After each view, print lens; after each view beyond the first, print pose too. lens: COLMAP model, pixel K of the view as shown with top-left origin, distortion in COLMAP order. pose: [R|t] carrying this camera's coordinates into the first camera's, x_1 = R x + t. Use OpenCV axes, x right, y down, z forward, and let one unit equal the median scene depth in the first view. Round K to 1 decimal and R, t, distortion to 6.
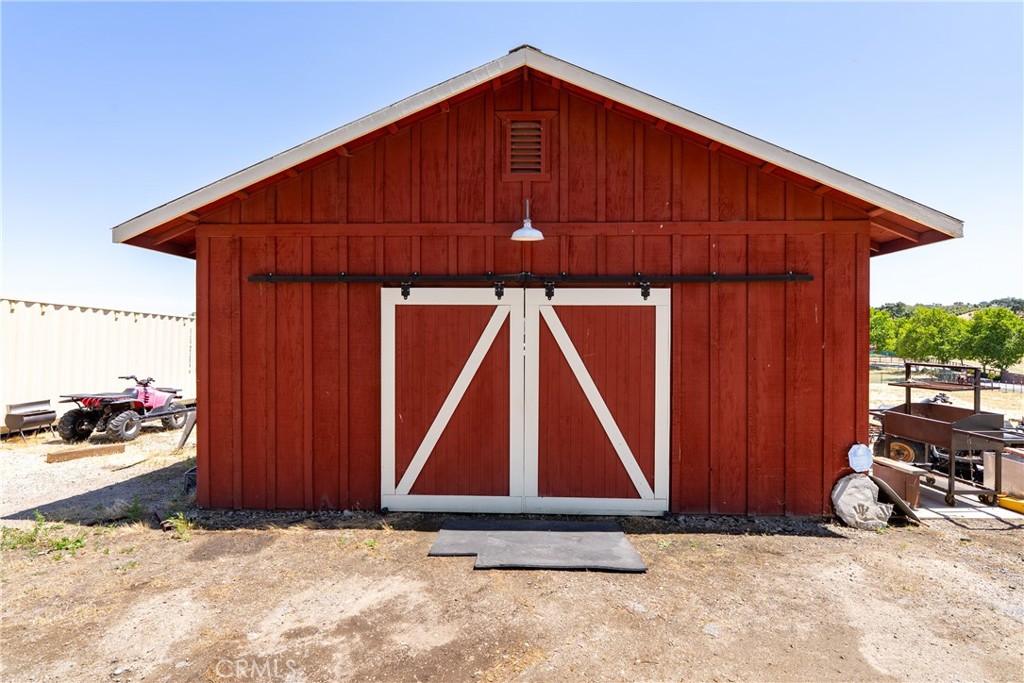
lens RADIAL K [[481.6, 0, 516.4], [0, 481.6, 326.2], [0, 0, 1]] dist [-0.001414, -0.000388]
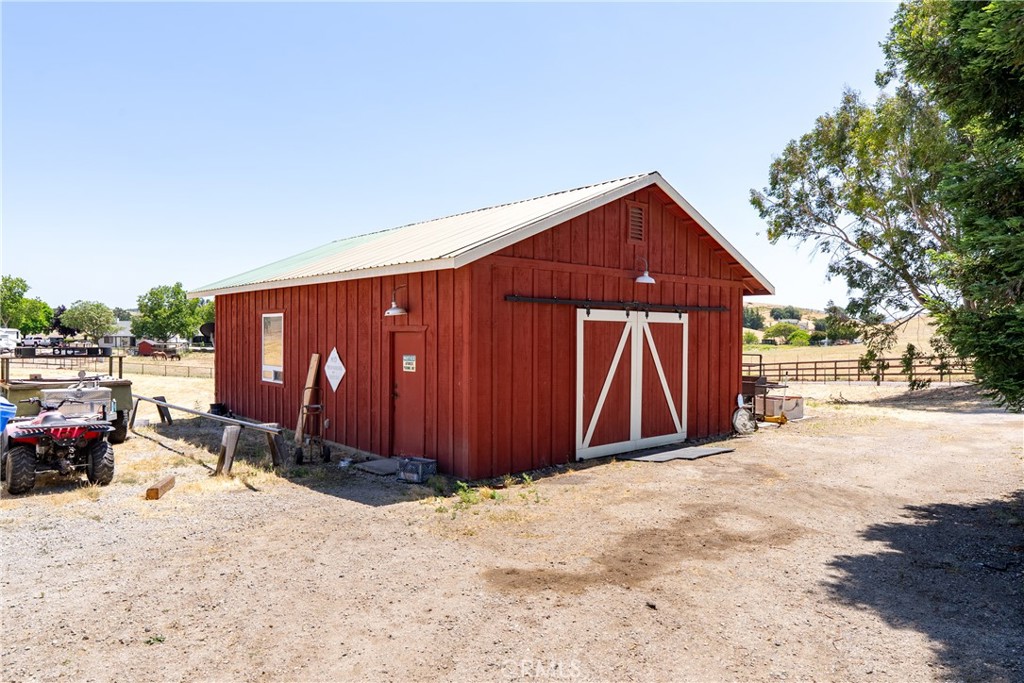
lens RADIAL K [[662.9, 0, 512.0], [0, 662.9, 341.5], [0, 0, 1]] dist [0.001690, 0.001205]
pose [[0.722405, -0.007440, 0.691430, -1.832154], [0.002366, 0.999963, 0.008288, 0.003098], [-0.691466, -0.004351, 0.722396, -0.321885]]
